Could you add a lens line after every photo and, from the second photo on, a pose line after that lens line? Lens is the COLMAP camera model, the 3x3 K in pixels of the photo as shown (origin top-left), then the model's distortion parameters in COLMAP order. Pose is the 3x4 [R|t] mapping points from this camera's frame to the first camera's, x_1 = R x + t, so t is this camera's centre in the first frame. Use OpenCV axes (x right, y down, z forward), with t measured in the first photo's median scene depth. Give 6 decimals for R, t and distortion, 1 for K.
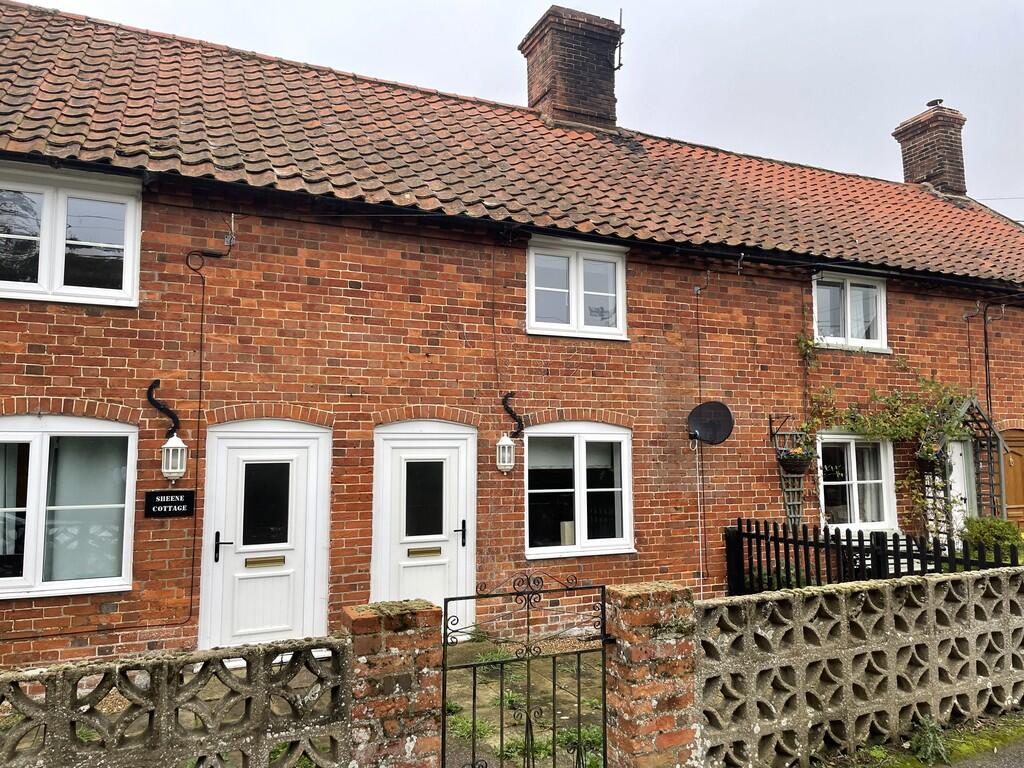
lens RADIAL K [[928.9, 0, 512.0], [0, 928.9, 384.0], [0, 0, 1]] dist [0.045446, -0.005009]
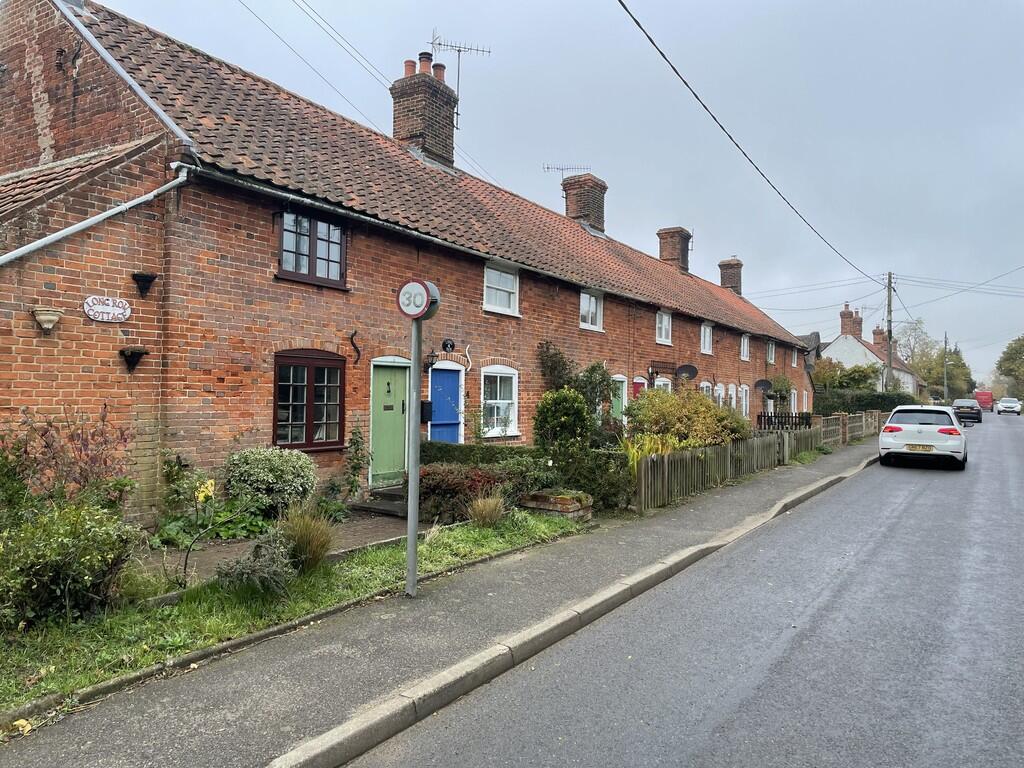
lens RADIAL K [[928.9, 0, 512.0], [0, 928.9, 384.0], [0, 0, 1]] dist [0.045446, -0.005009]
pose [[0.832324, 0.045901, 0.552385, -0.638765], [-0.095270, 0.993581, 0.060989, -0.023934], [-0.546040, -0.103388, 0.831355, -0.360295]]
